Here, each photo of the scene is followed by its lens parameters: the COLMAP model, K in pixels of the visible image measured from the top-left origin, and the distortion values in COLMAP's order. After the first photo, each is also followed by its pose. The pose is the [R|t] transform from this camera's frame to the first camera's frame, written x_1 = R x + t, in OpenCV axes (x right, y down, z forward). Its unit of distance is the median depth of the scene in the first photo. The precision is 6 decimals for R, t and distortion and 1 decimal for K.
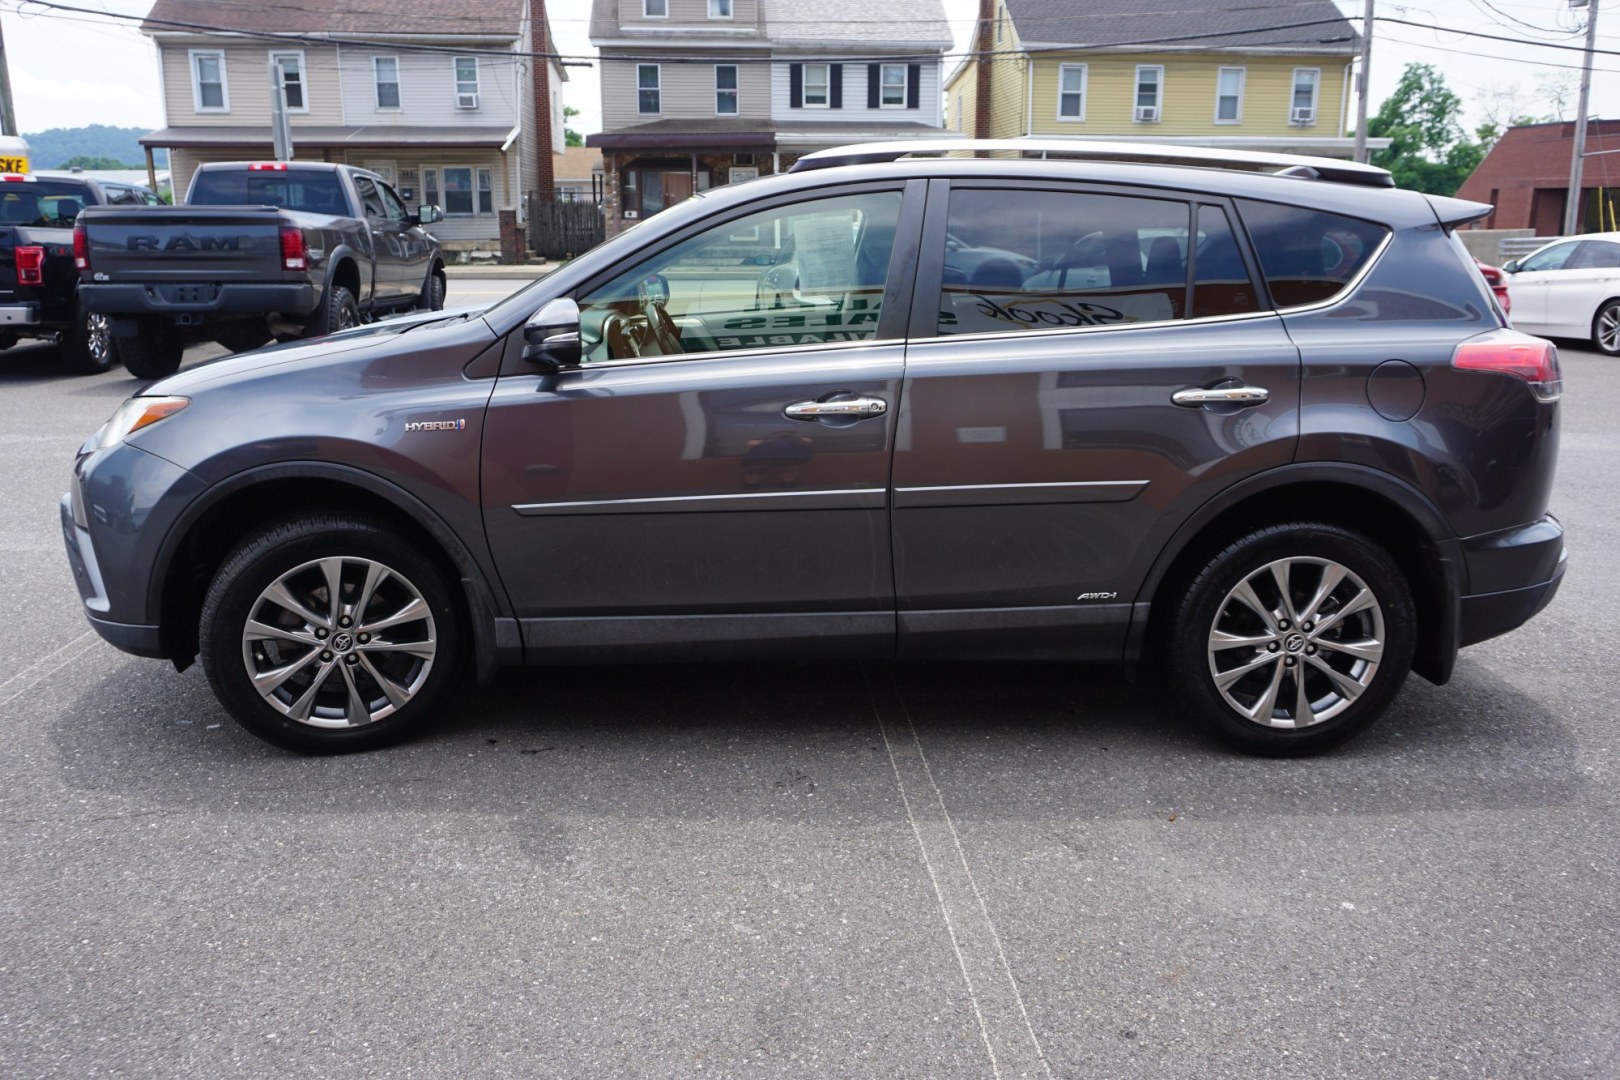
lens RADIAL K [[1227.6, 0, 801.8], [0, 1227.6, 530.6], [0, 0, 1]] dist [-0.037404, 0.037793]
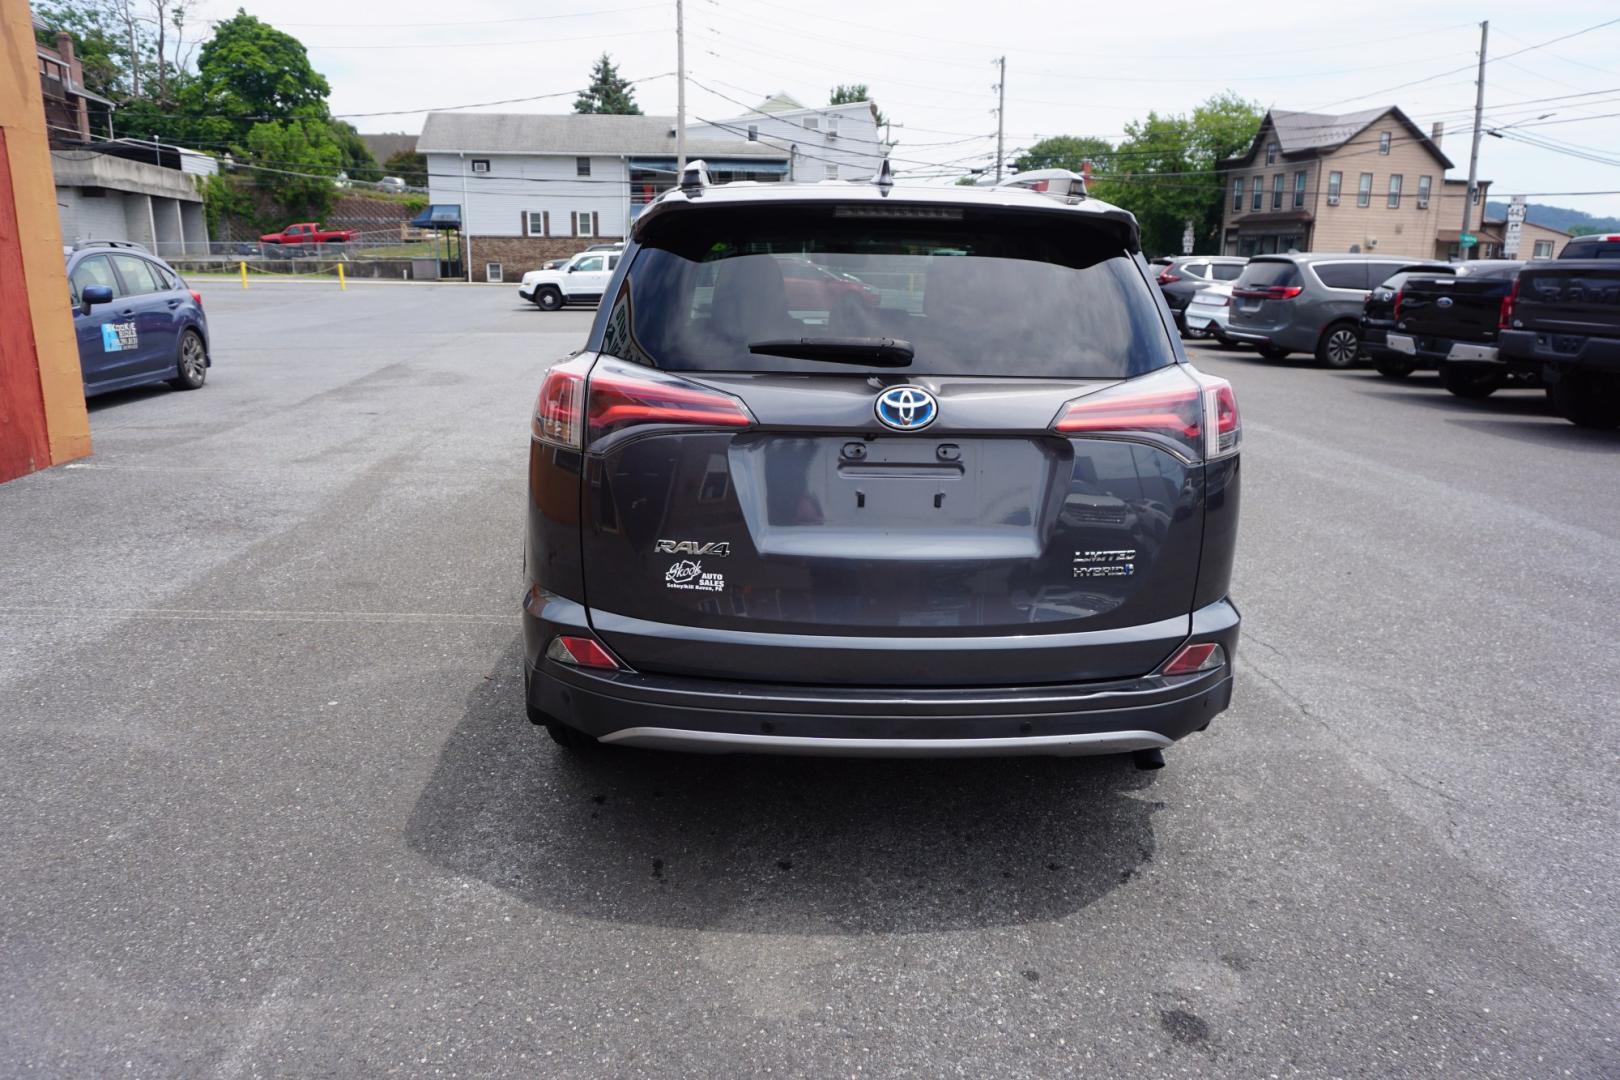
lens RADIAL K [[1087.0, 0, 808.8], [0, 1087.0, 537.2], [0, 0, 1]] dist [-0.045035, 0.033288]
pose [[-0.004676, 0.238856, -0.971044, 1.298653], [-0.261527, 0.936965, 0.231733, -0.254312], [0.965185, 0.255038, 0.058086, 1.123274]]
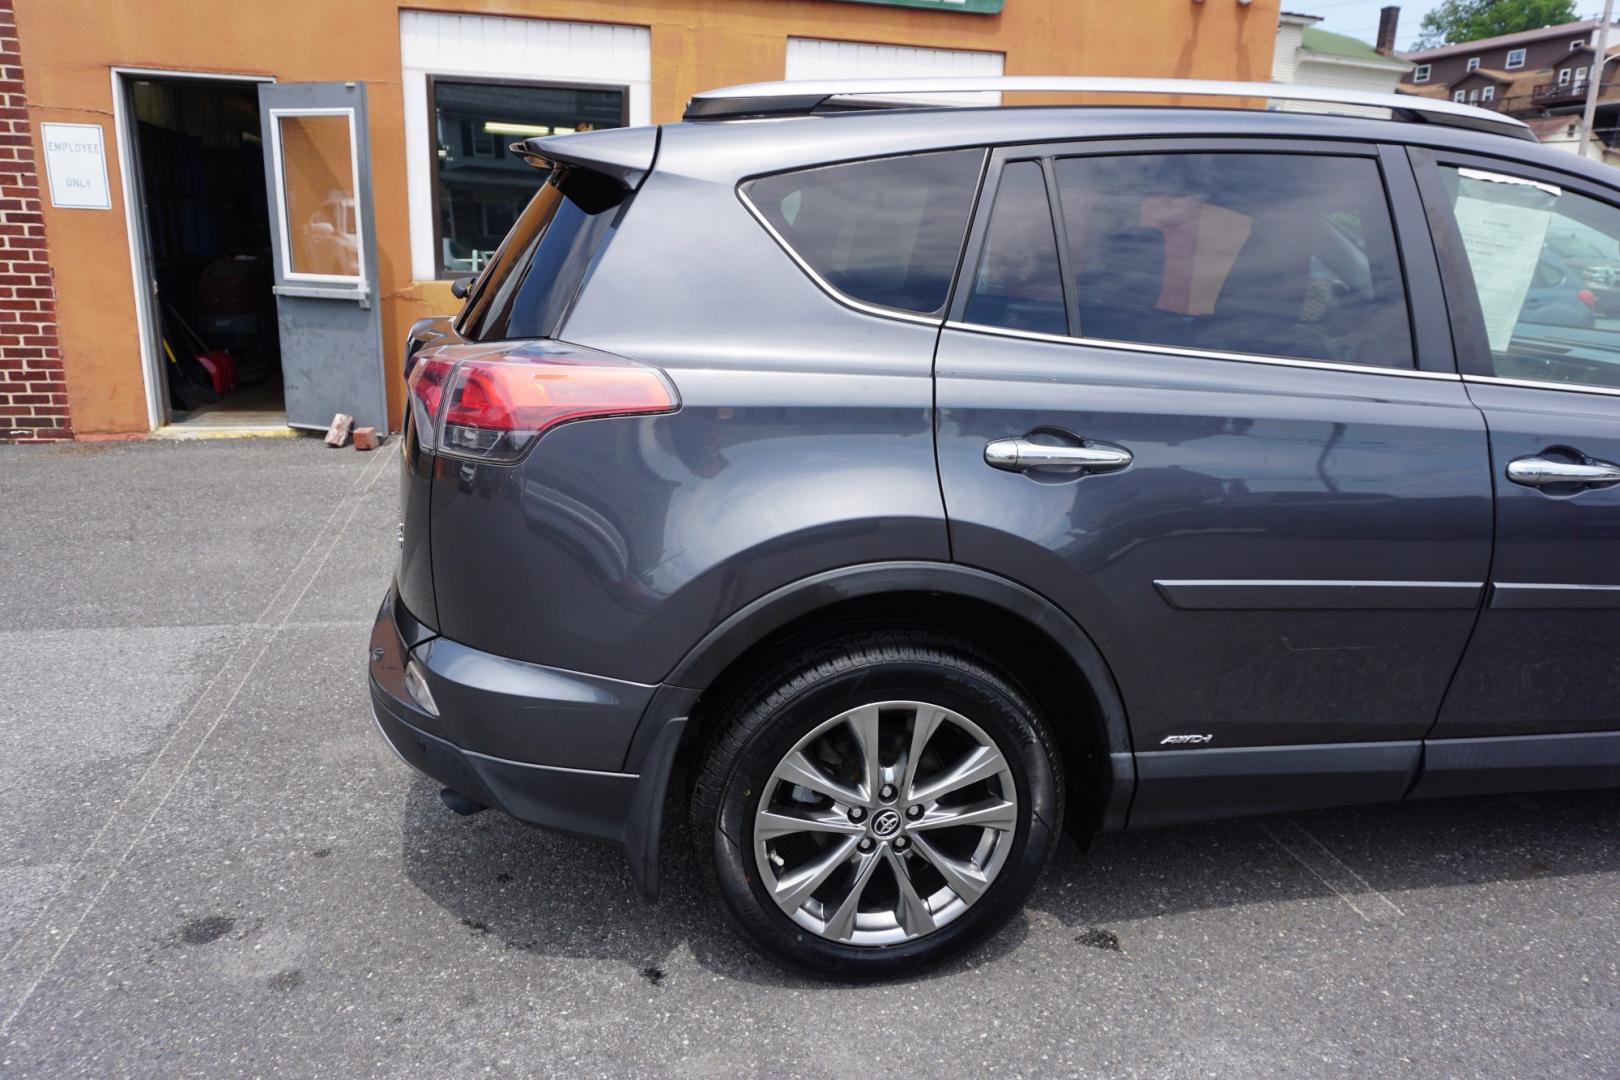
lens RADIAL K [[1087.0, 0, 805.5], [0, 1087.0, 534.6], [0, 0, 1]] dist [-0.045035, 0.033288]
pose [[-0.988423, 0.008187, -0.151503, 0.518183], [-0.069223, 0.864227, 0.498317, -0.455988], [0.135013, 0.503035, -0.853655, 1.907558]]
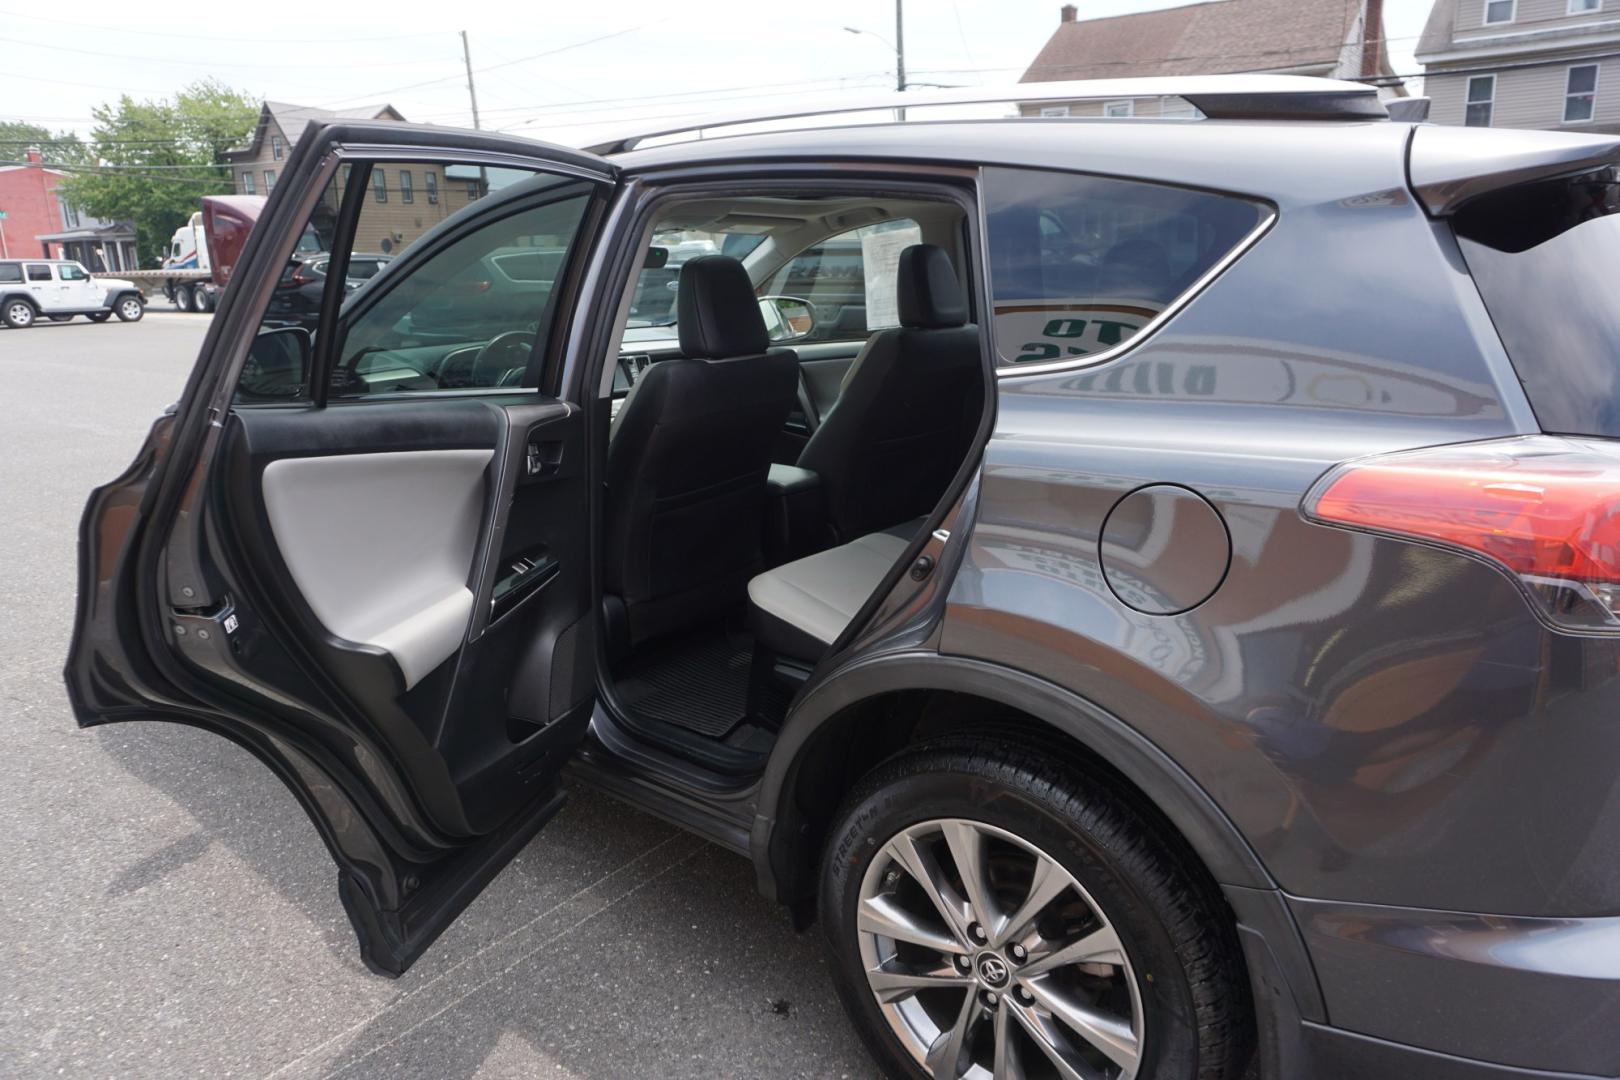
lens RADIAL K [[1087.0, 0, 807.4], [0, 1087.0, 531.6], [0, 0, 1]] dist [-0.045035, 0.033288]
pose [[0.753652, 0.139070, -0.642393, 0.624176], [-0.135006, 0.989274, 0.055777, -0.120599], [0.643259, 0.044690, 0.764343, 0.562750]]
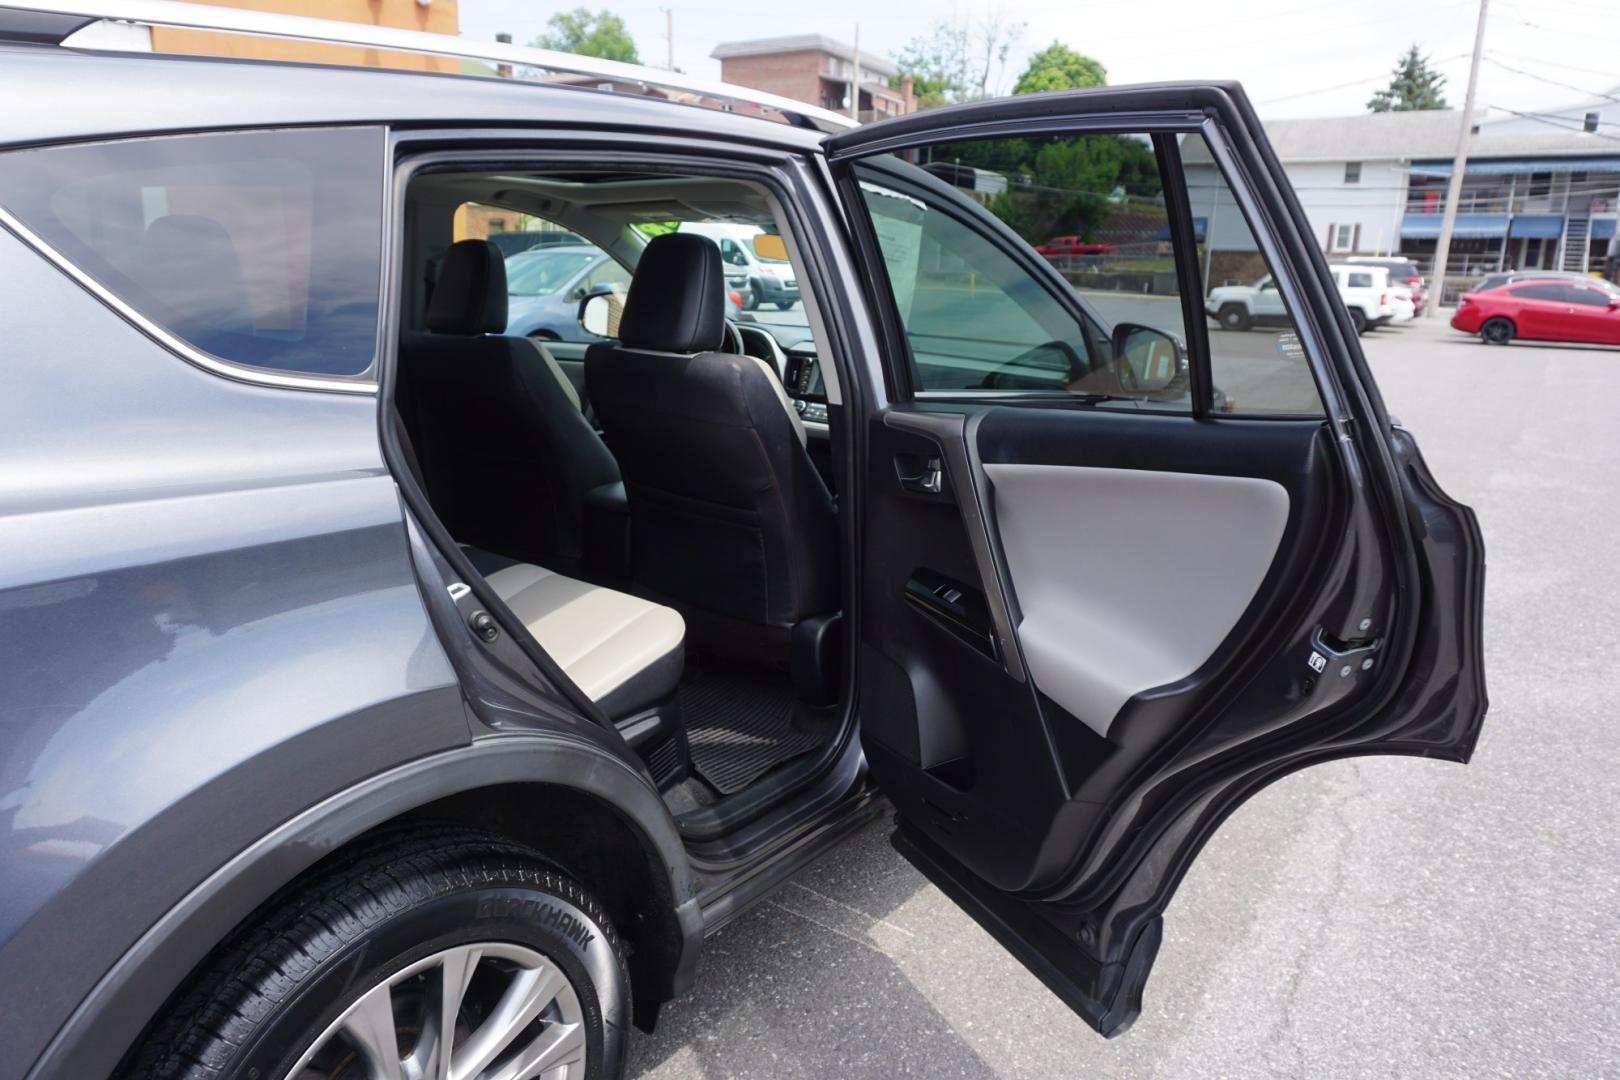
lens RADIAL K [[1087.0, 0, 800.9], [0, 1087.0, 539.5], [0, 0, 1]] dist [-0.045035, 0.033288]
pose [[-0.642478, 0.168208, -0.747615, 0.552655], [-0.217282, 0.895584, 0.388225, -0.404709], [0.734855, 0.411869, -0.538844, 1.710067]]
